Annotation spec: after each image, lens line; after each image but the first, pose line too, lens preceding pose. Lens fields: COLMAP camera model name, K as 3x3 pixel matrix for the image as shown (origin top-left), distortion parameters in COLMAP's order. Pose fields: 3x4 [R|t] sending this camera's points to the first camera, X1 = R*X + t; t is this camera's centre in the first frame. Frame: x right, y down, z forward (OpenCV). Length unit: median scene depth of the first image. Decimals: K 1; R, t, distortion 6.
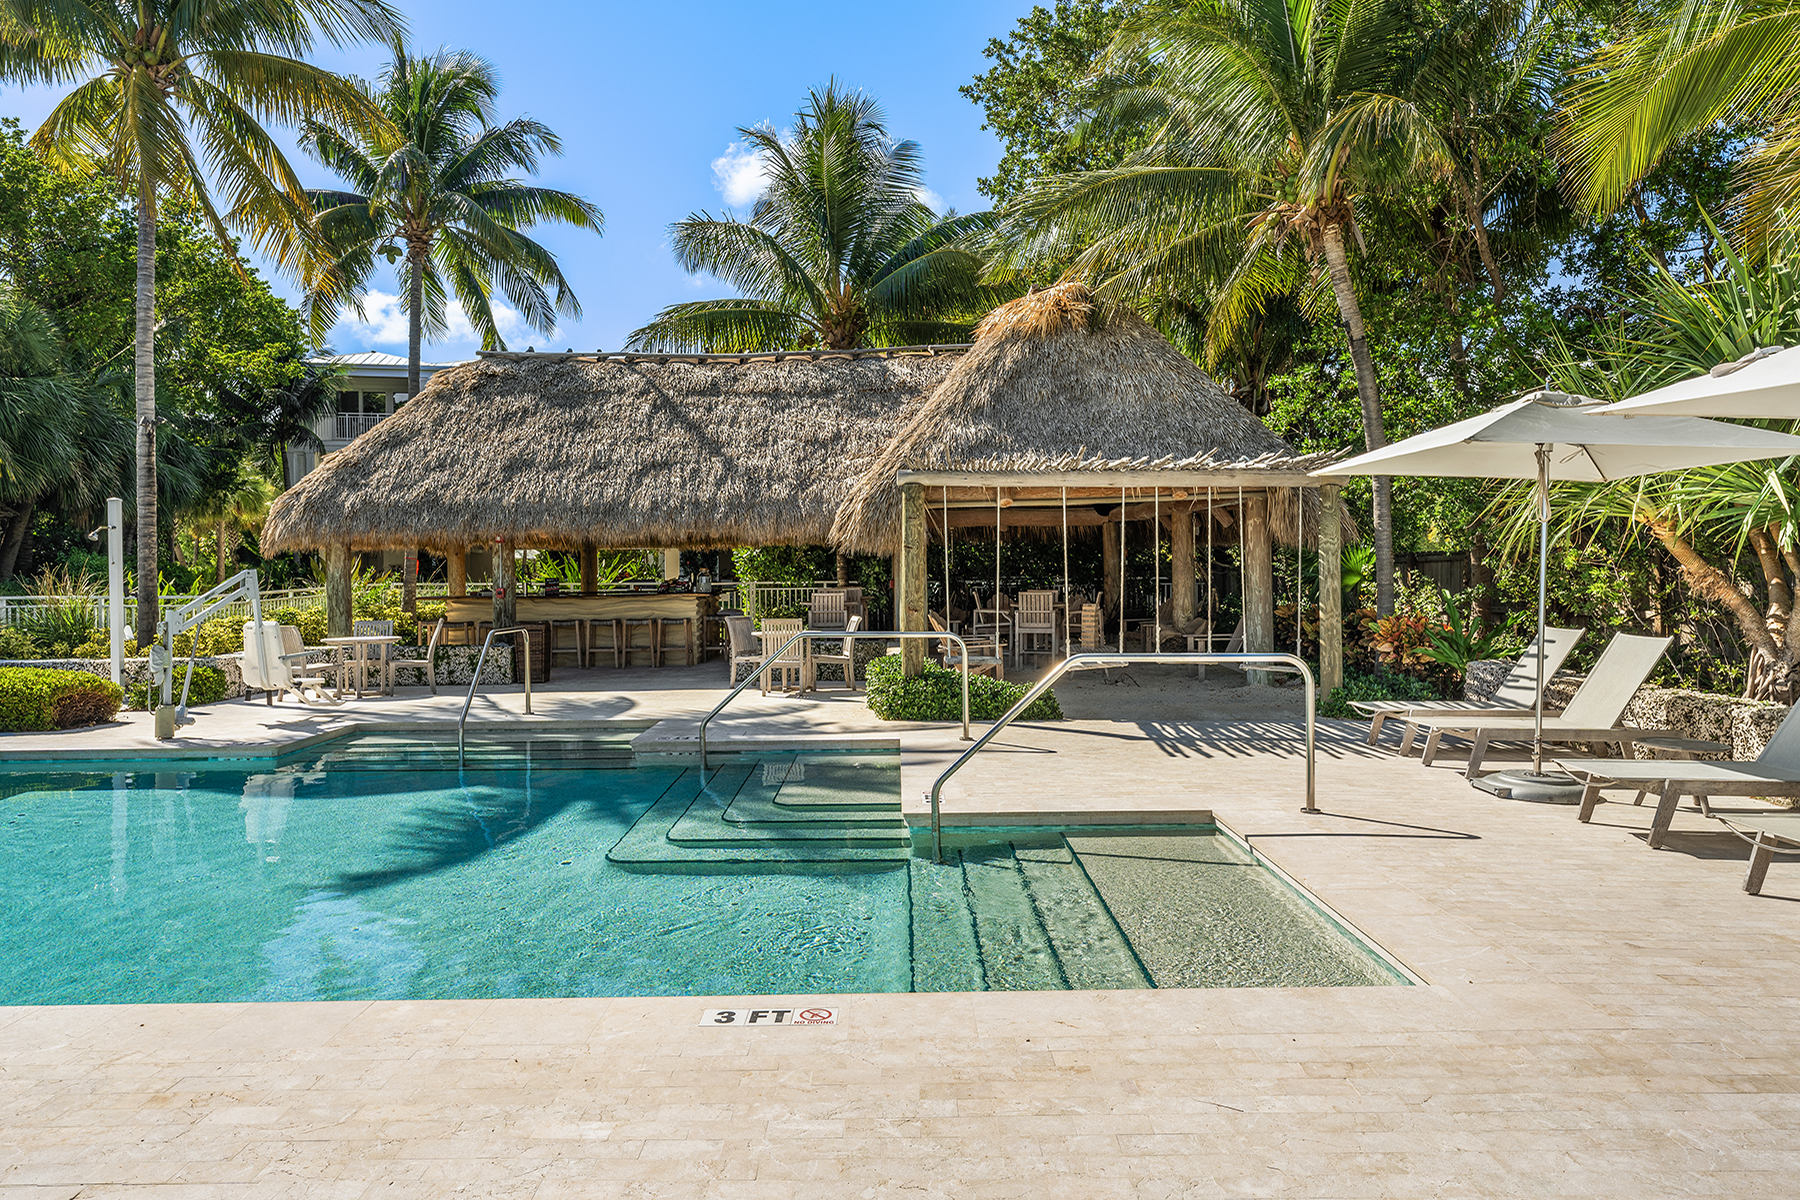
lens RADIAL K [[1223.4, 0, 902.7], [0, 1223.4, 589.1], [0, 0, 1]] dist [-0.002747, 0.002840]
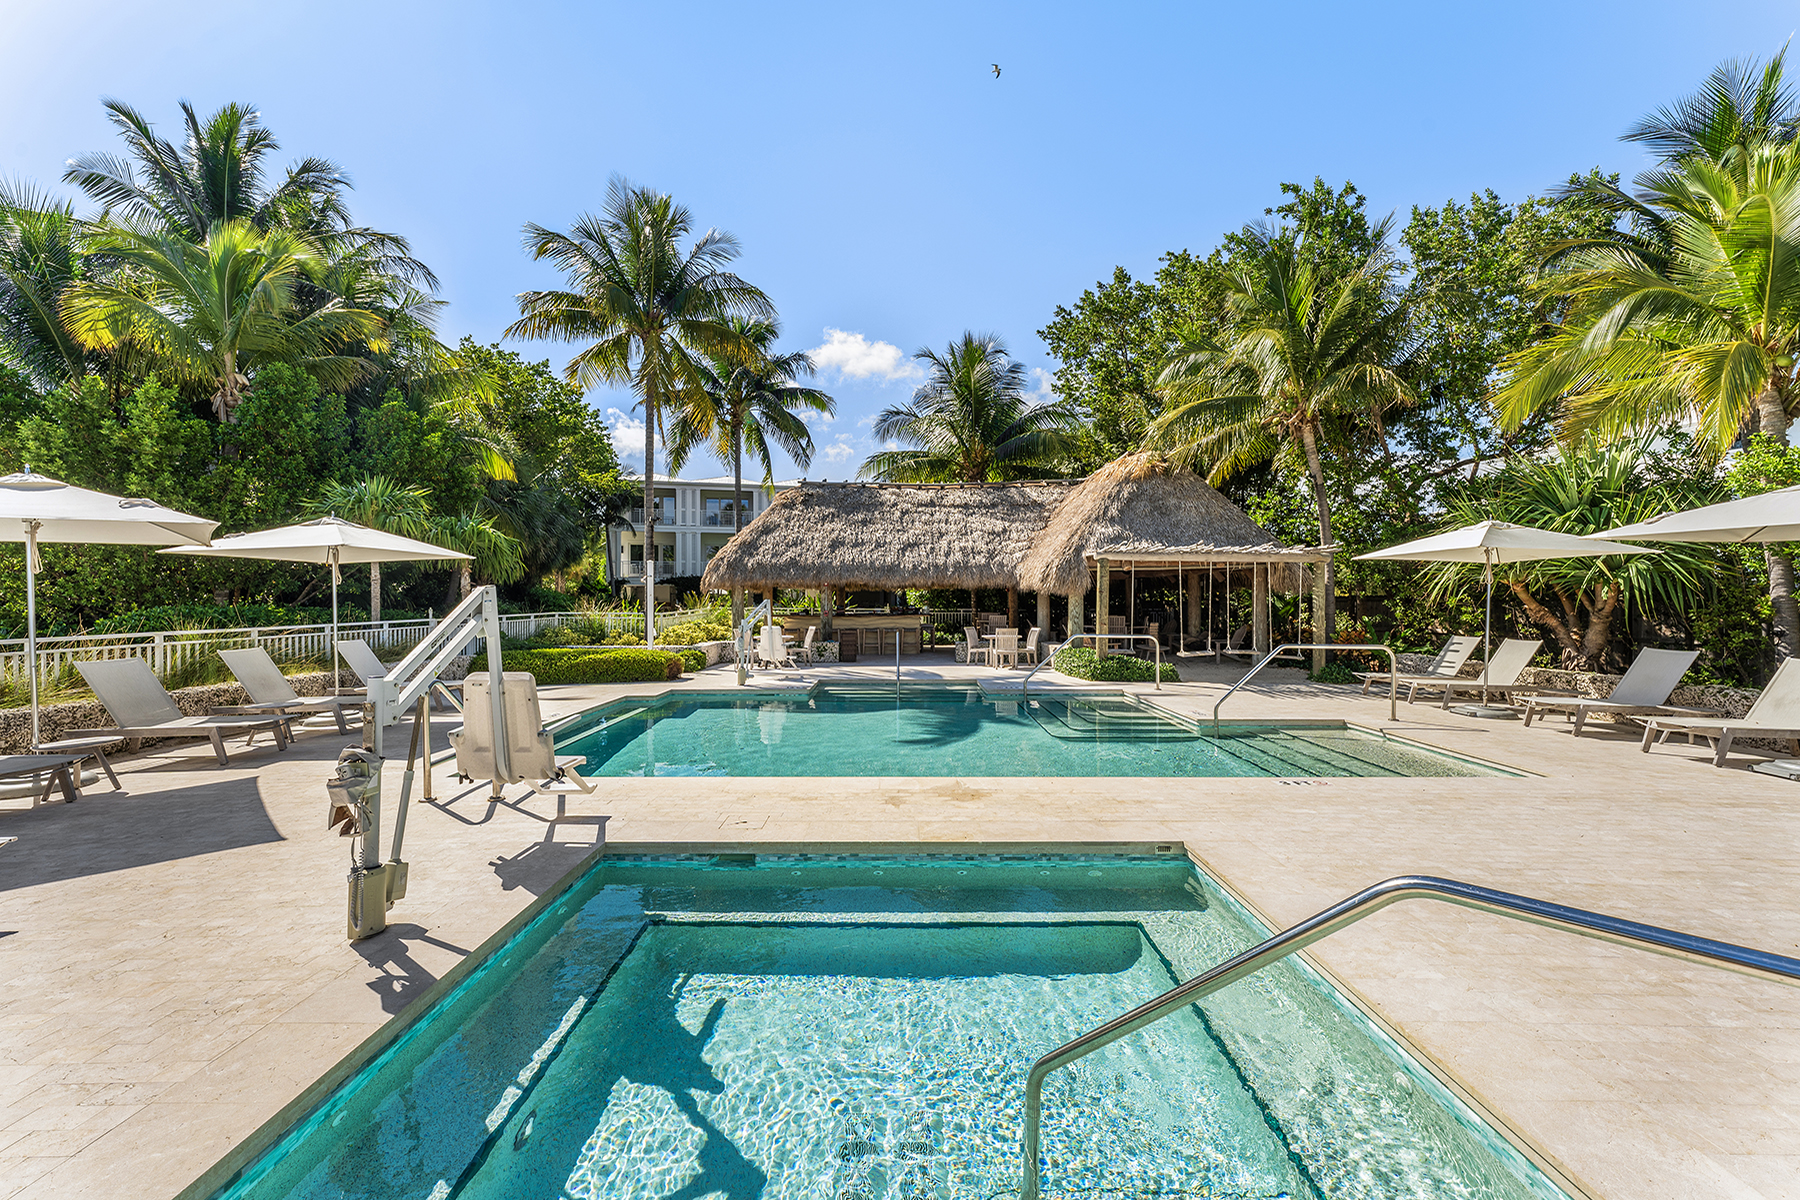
lens RADIAL K [[738.5, 0, 897.7], [0, 738.5, 609.7], [0, 0, 1]] dist [-0.001382, -0.000098]
pose [[0.999859, 0.011247, -0.012484, -0.209778], [-0.011318, 0.999920, -0.005643, 0.003091], [0.012420, 0.005784, 0.999906, -0.118289]]
